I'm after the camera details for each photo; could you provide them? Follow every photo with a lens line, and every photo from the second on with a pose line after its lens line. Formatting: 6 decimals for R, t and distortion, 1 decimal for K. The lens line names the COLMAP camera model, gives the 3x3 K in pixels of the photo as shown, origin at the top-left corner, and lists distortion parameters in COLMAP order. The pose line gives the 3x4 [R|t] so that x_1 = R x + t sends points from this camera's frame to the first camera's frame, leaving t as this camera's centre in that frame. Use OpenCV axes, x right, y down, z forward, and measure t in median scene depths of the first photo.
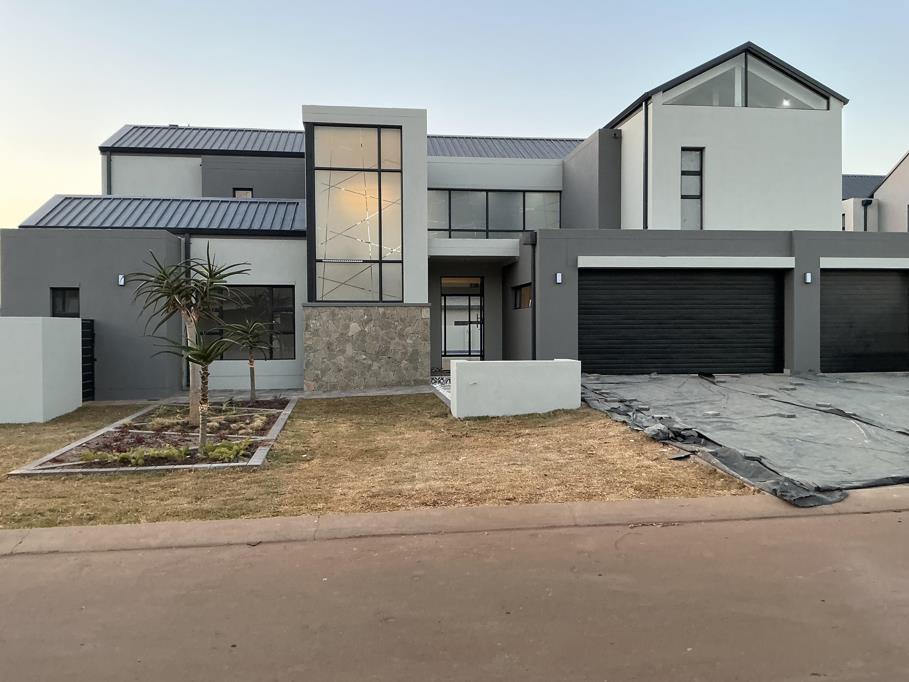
lens RADIAL K [[736.2, 0, 454.5], [0, 736.2, 341.0], [0, 0, 1]] dist [0.100504, -0.199378]
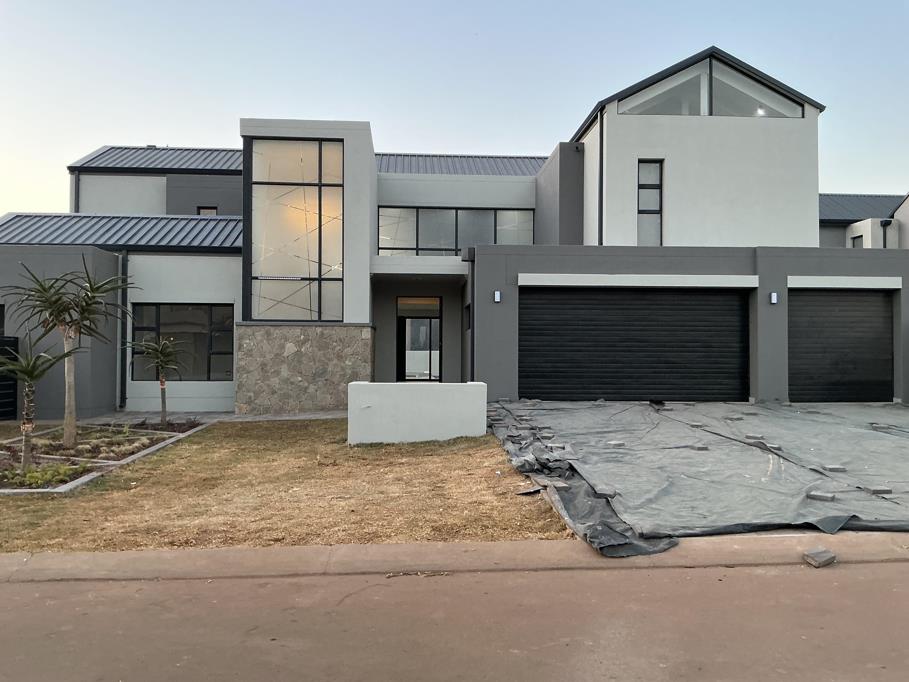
lens RADIAL K [[736.2, 0, 454.5], [0, 736.2, 341.0], [0, 0, 1]] dist [0.100504, -0.199378]
pose [[0.997724, 0.008004, -0.066954, 0.139914], [-0.010448, 0.999289, -0.036229, 0.005294], [0.066616, 0.036846, 0.997098, 0.060286]]
